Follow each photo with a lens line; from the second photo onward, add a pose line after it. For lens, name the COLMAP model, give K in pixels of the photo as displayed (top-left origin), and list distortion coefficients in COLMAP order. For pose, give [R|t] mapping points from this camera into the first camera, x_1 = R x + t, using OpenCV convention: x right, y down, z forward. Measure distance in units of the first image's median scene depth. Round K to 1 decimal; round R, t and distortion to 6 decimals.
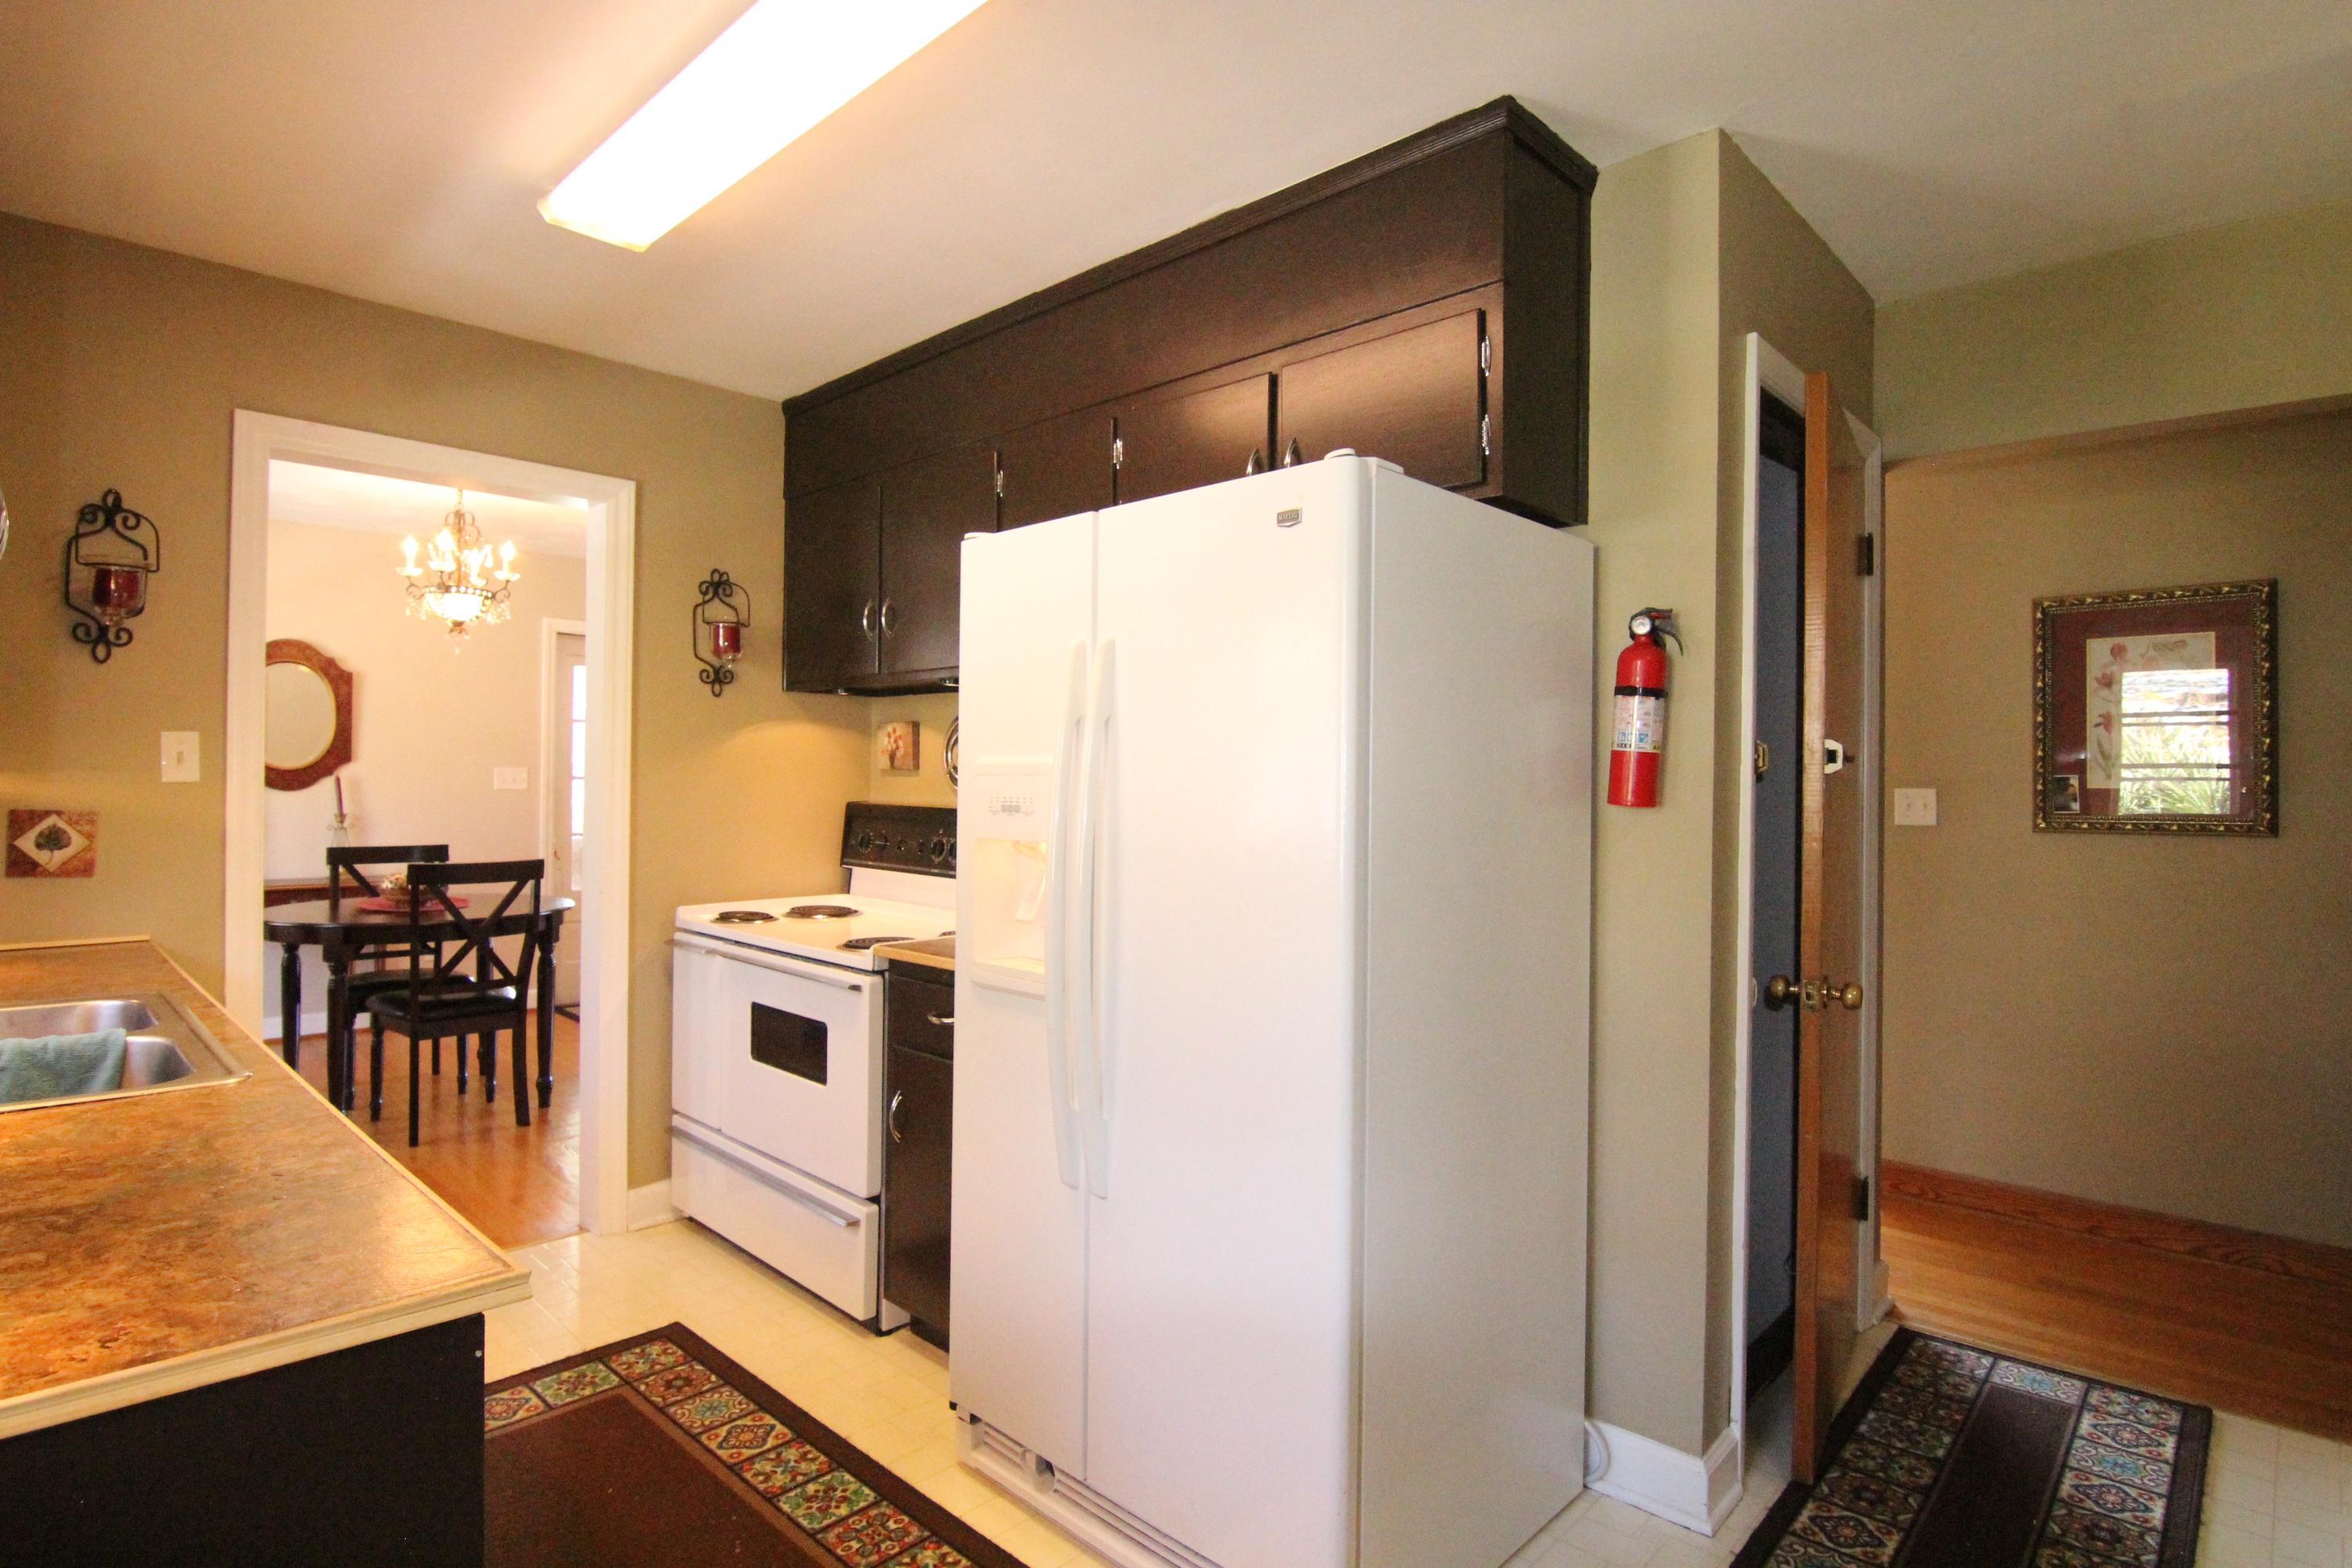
lens RADIAL K [[1196.1, 0, 1177.3], [0, 1196.1, 785.3], [0, 0, 1]] dist [-0.006058, -0.010156]
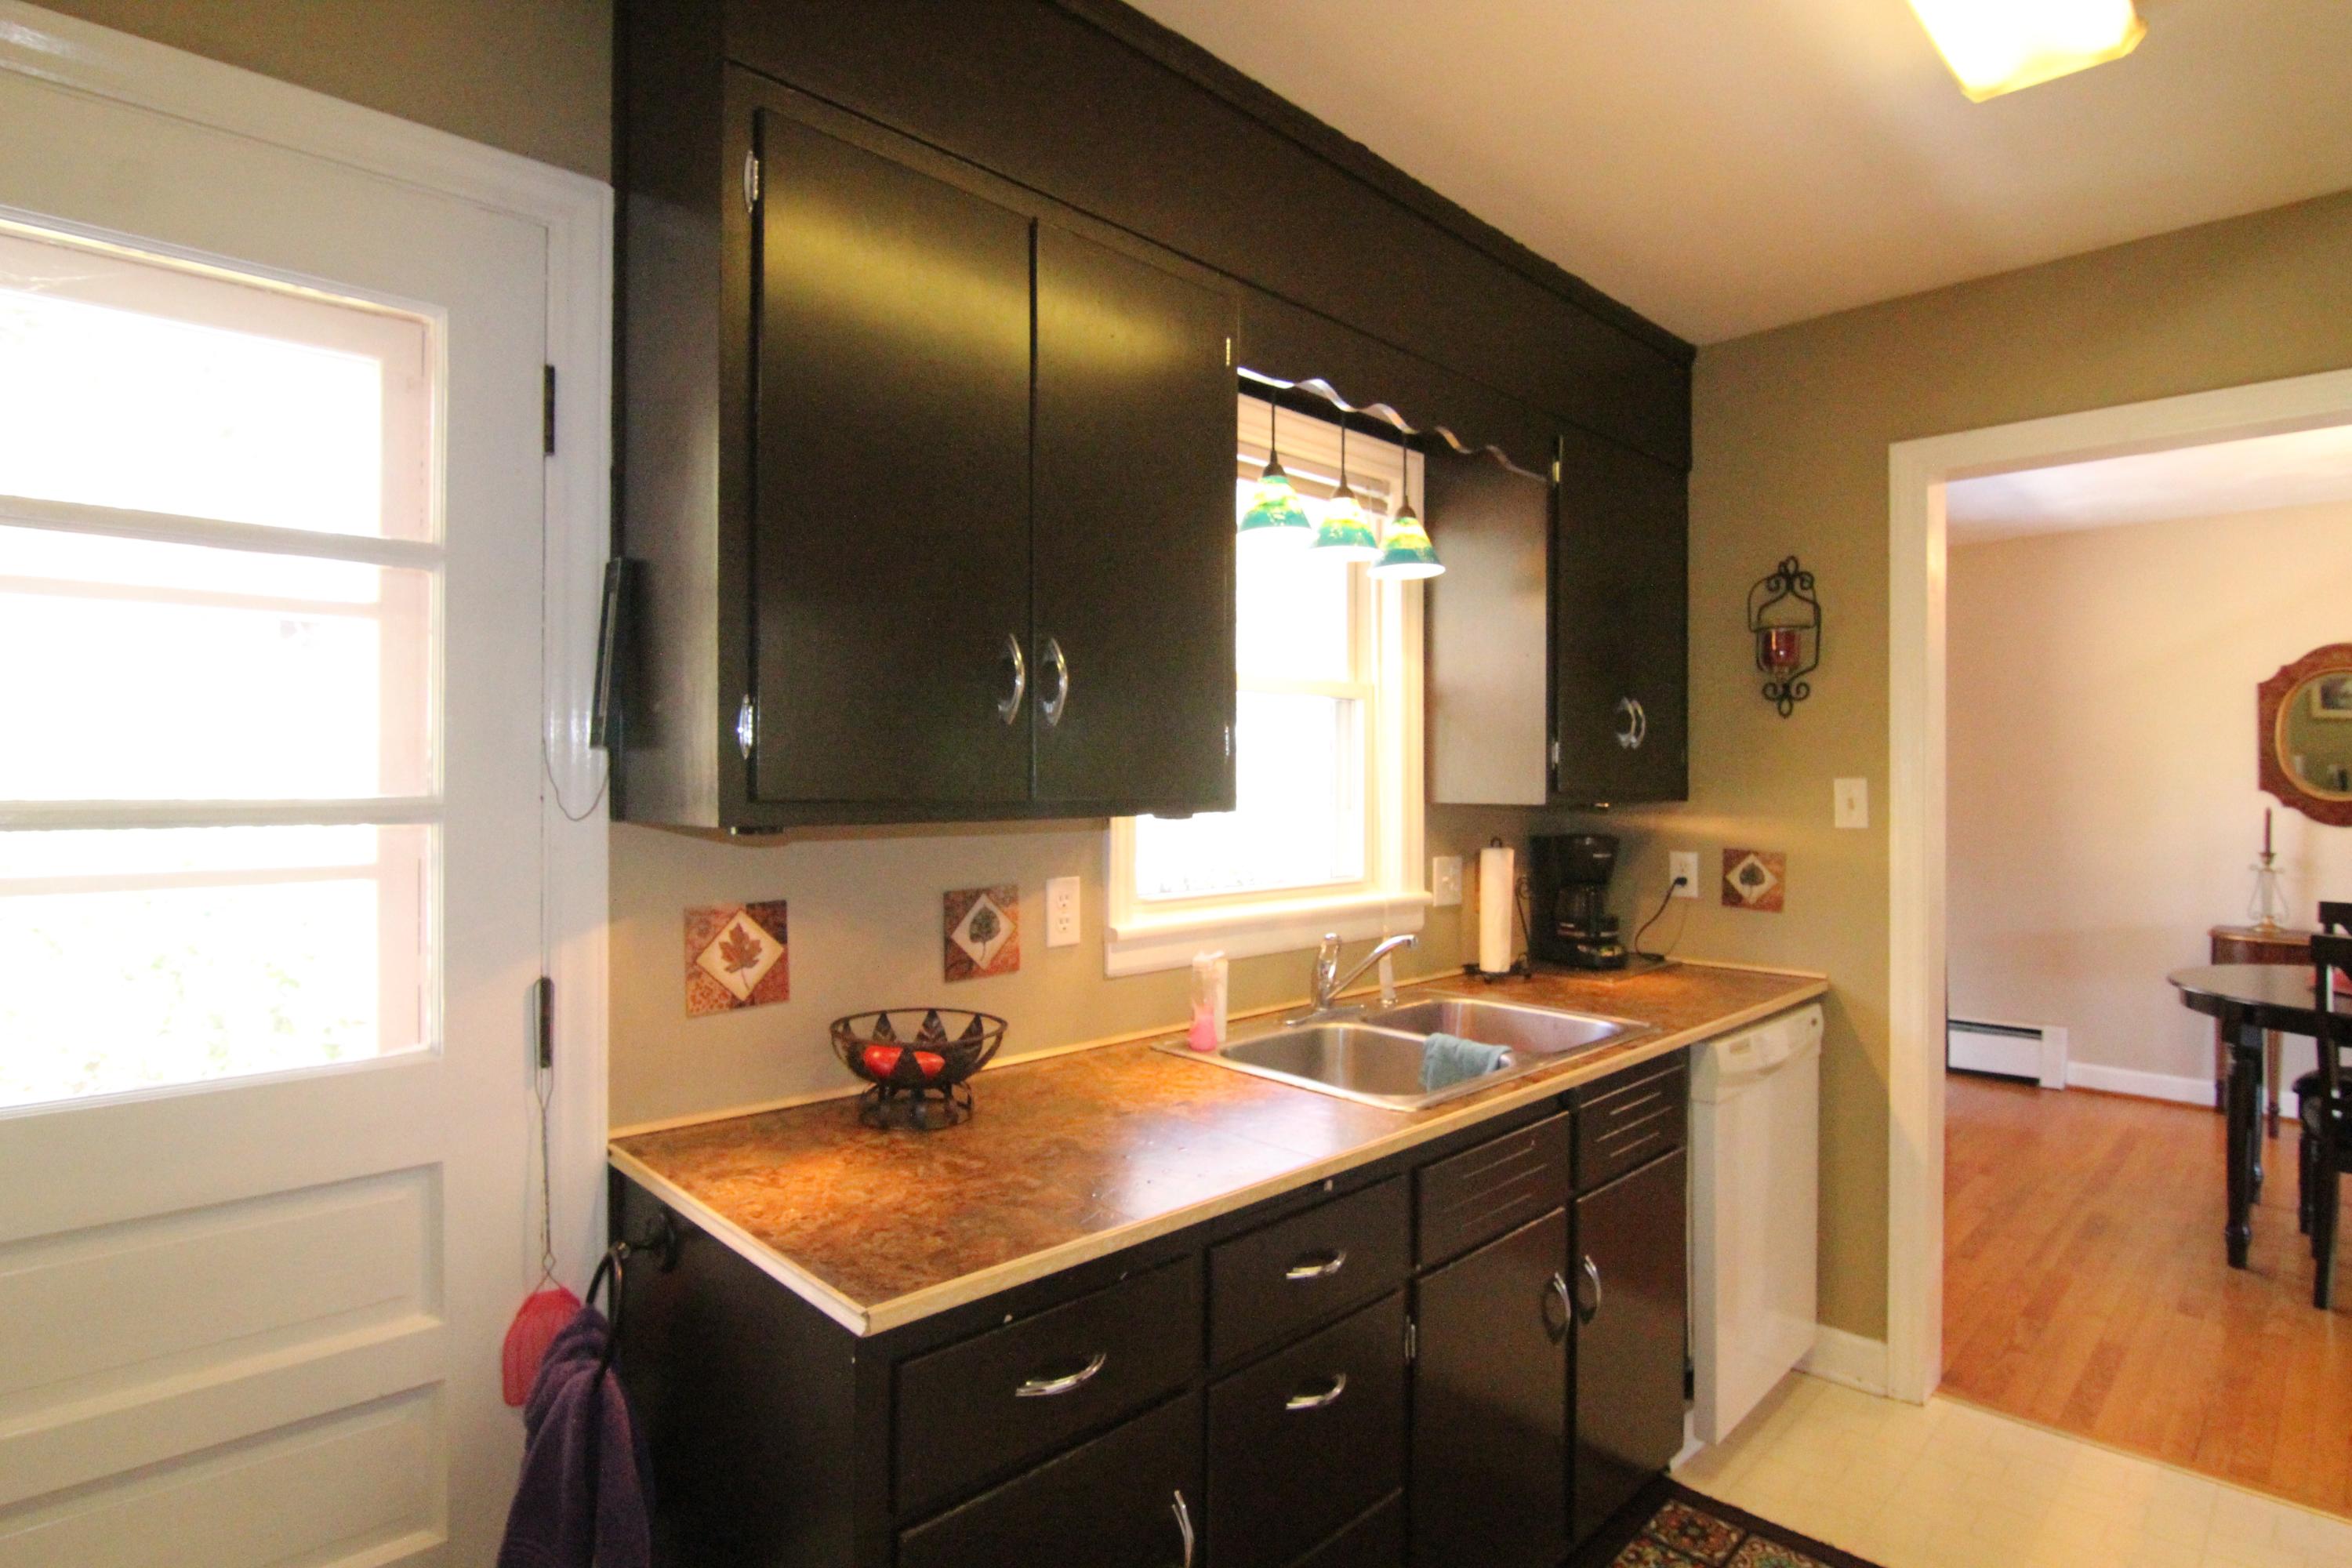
lens RADIAL K [[1196.1, 0, 1181.3], [0, 1196.1, 776.9], [0, 0, 1]] dist [-0.006058, -0.010156]
pose [[-0.035562, -0.009286, -0.999324, 0.212214], [-0.008678, 0.999922, -0.008983, -0.033965], [0.999330, 0.008353, -0.035640, 0.487028]]
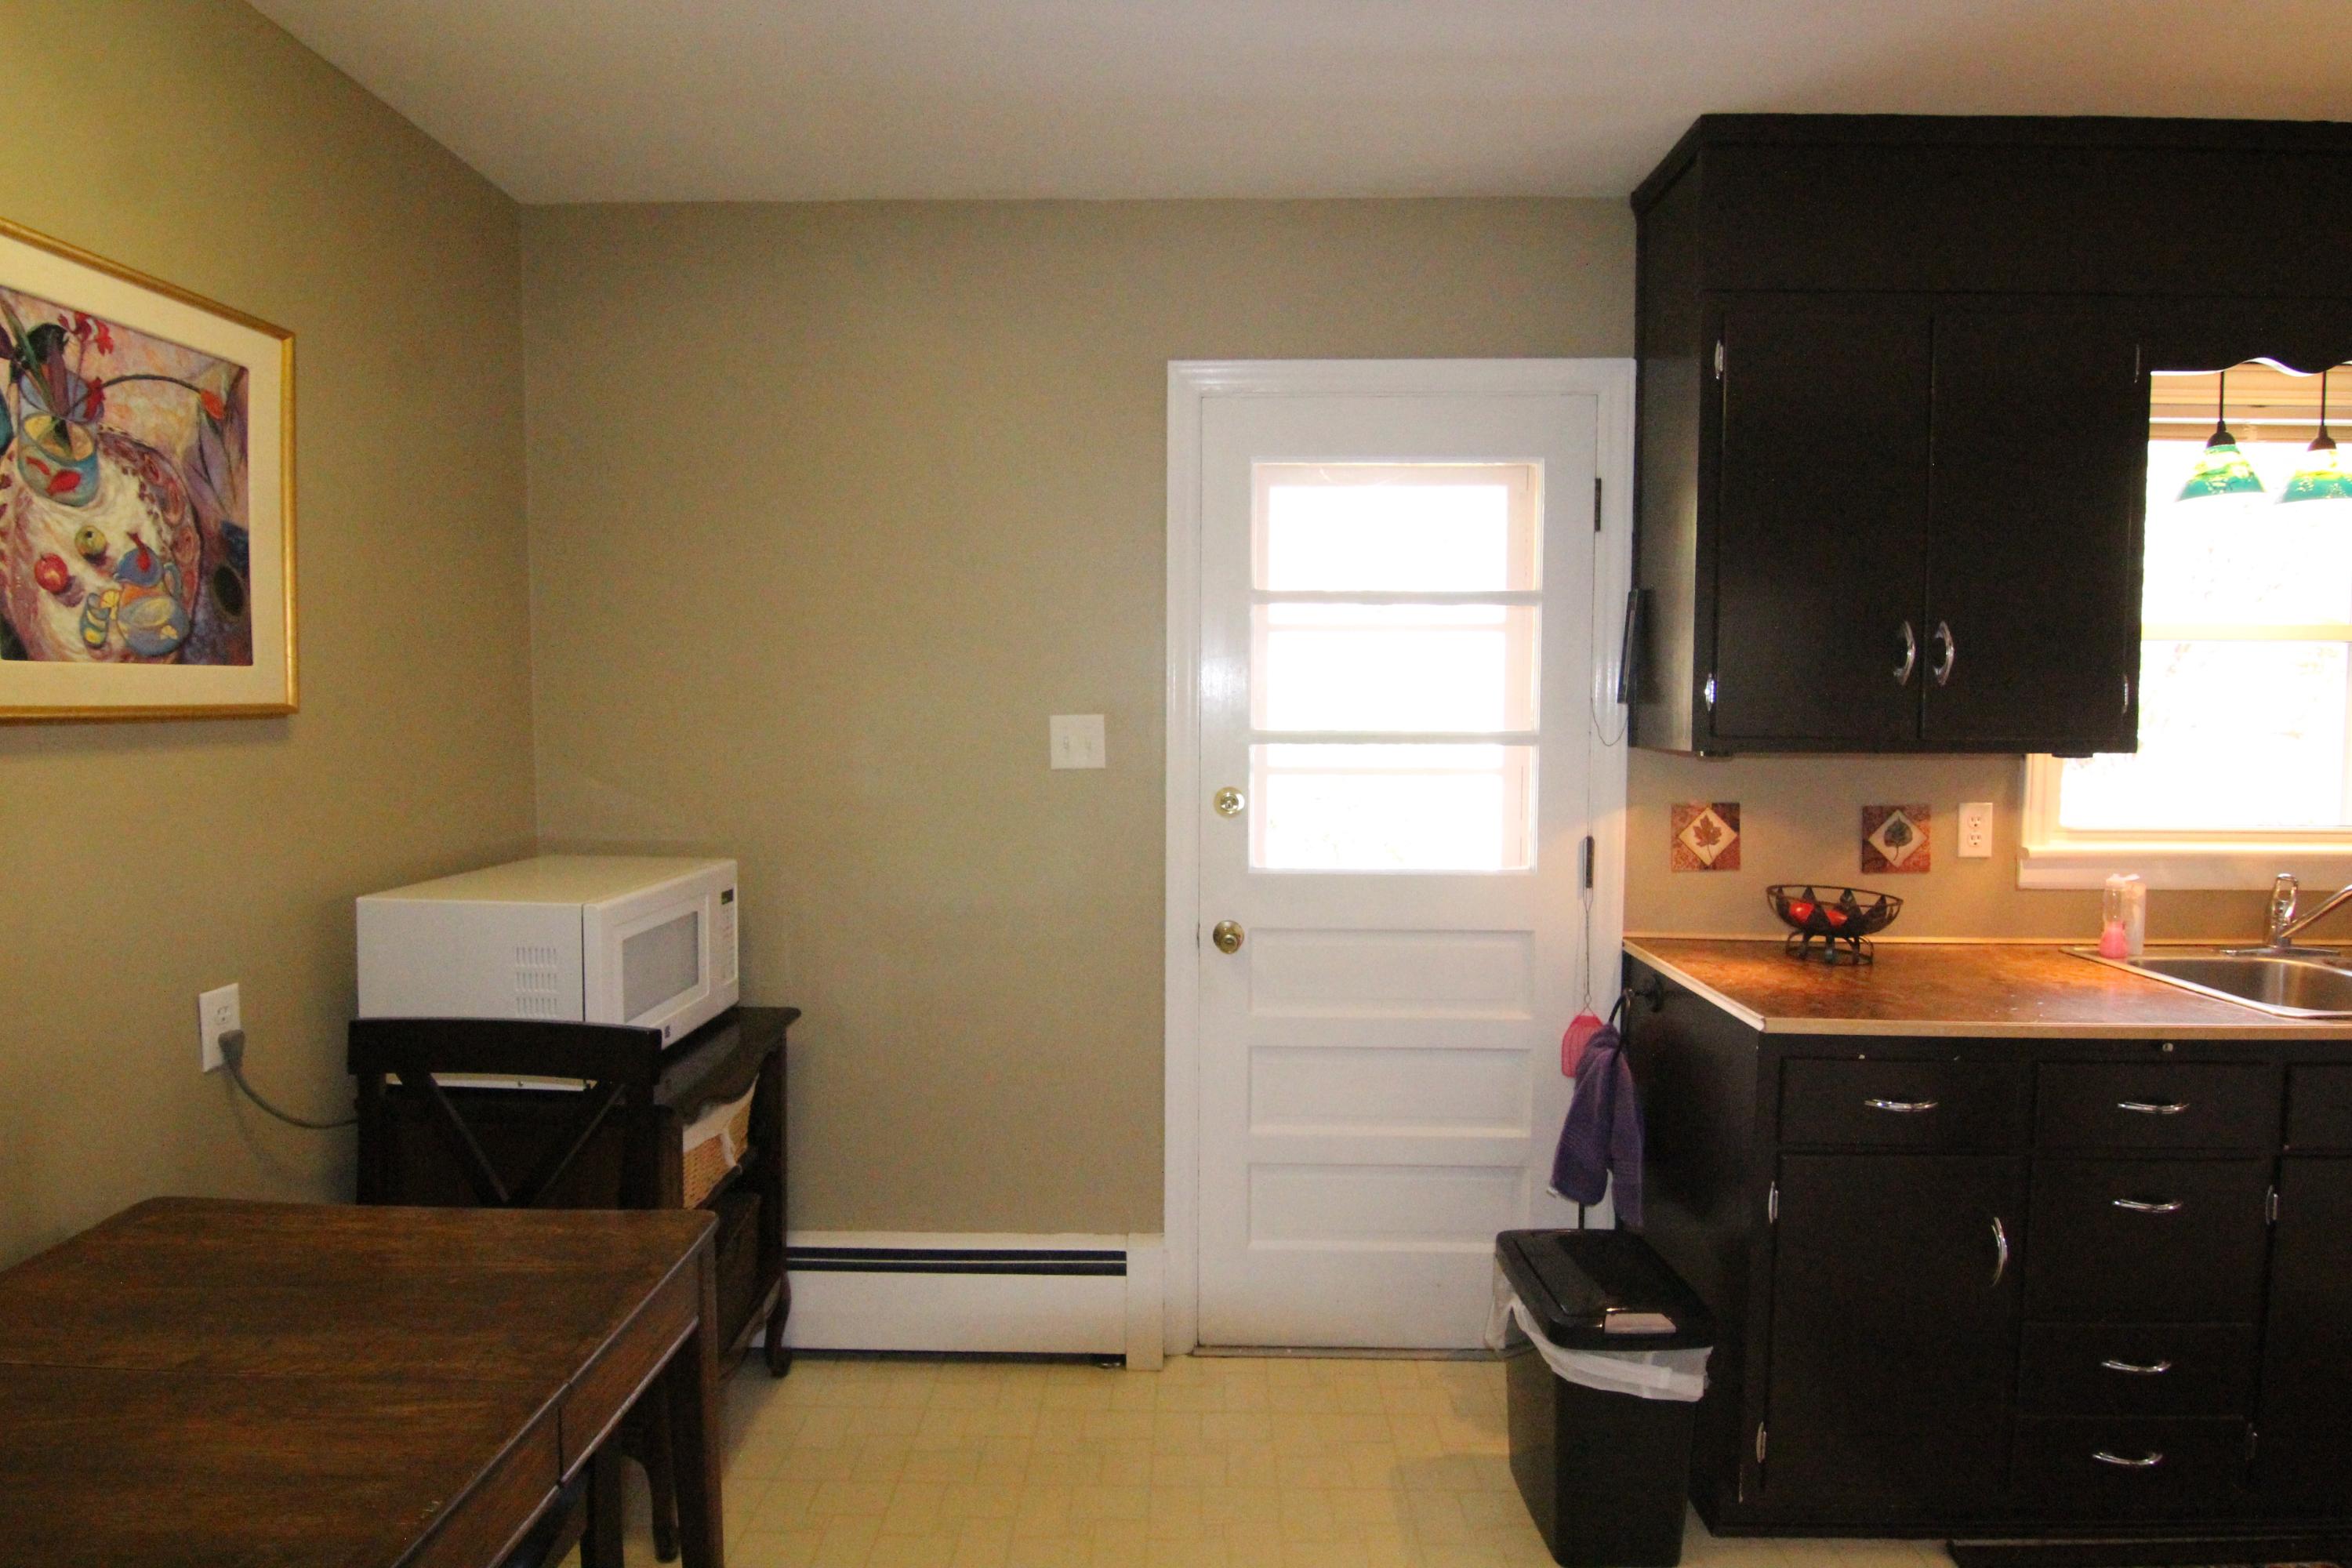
lens RADIAL K [[1196.1, 0, 1176.9], [0, 1196.1, 767.7], [0, 0, 1]] dist [-0.006058, -0.010156]
pose [[-0.738776, 0.016690, -0.673744, 0.572350], [-0.016269, 0.998960, 0.042585, -0.033777], [0.673754, 0.042422, -0.737737, 0.661445]]
